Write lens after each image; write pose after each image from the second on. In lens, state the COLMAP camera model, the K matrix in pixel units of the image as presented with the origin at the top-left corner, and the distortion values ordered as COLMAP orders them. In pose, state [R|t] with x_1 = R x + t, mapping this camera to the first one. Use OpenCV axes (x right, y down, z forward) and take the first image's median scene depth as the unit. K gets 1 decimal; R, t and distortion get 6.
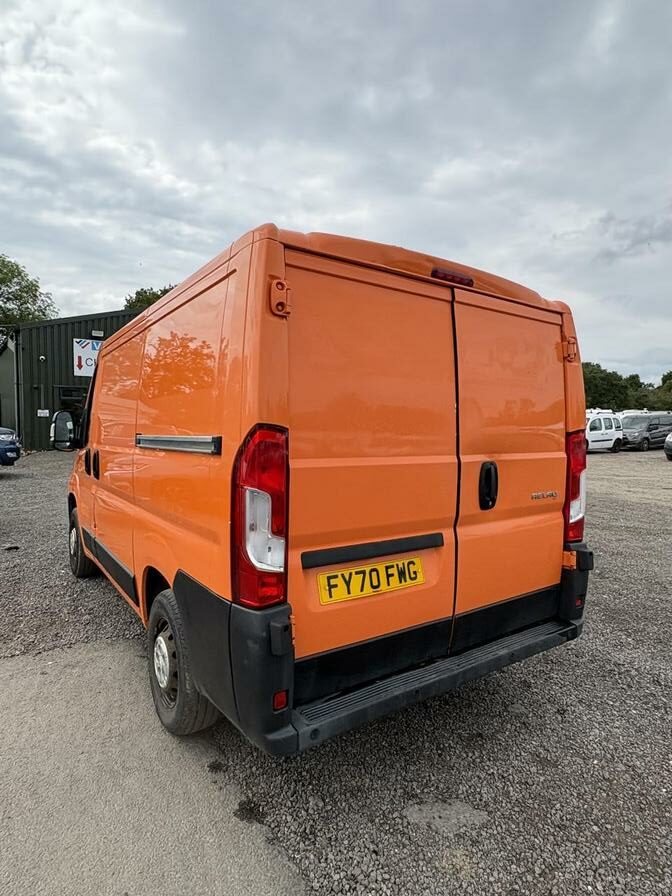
lens RADIAL K [[509.0, 0, 340.9], [0, 509.0, 444.8], [0, 0, 1]] dist [0.001883, 0.000562]
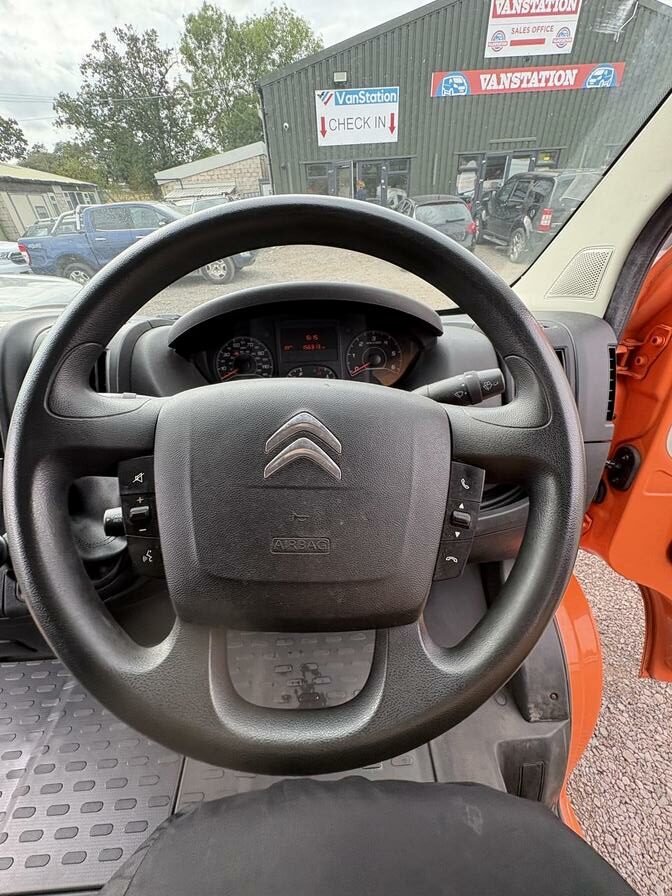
lens RADIAL K [[358.0, 0, 336.0], [0, 358.0, 448.0], [0, 0, 1]] dist [0.001032, 0.000478]
pose [[0.845127, 0.265098, -0.464202, -0.358279], [0.028990, 0.844366, 0.534982, -0.145342], [0.533779, -0.465585, 0.705911, 2.096509]]
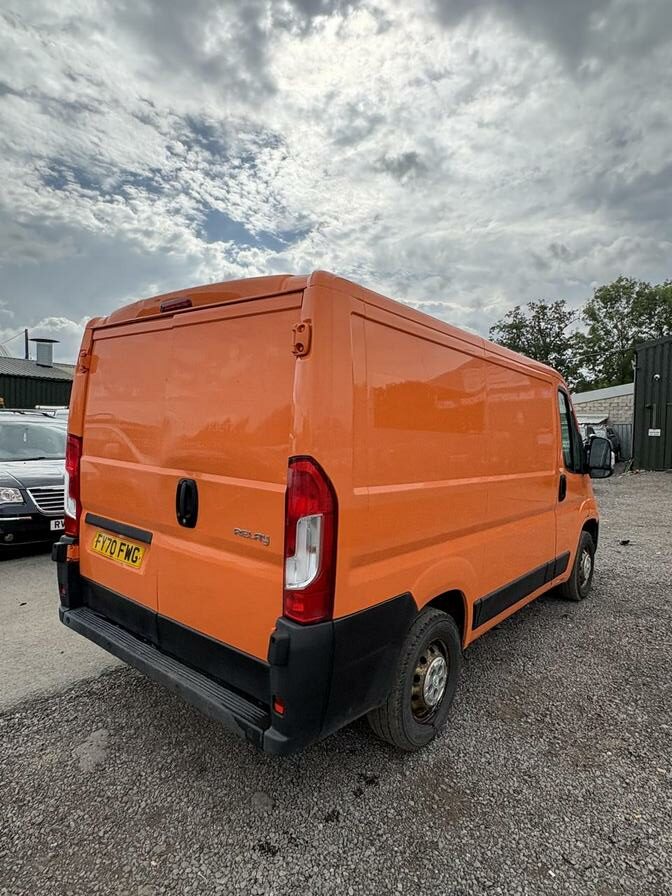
lens RADIAL K [[509.0, 0, 340.9], [0, 509.0, 444.8], [0, 0, 1]] dist [0.001883, 0.000562]
pose [[0.274048, 0.034402, -0.961100, 1.337247], [-0.070911, 0.997363, 0.015481, -0.069427], [0.959098, 0.063910, 0.275765, 1.025335]]
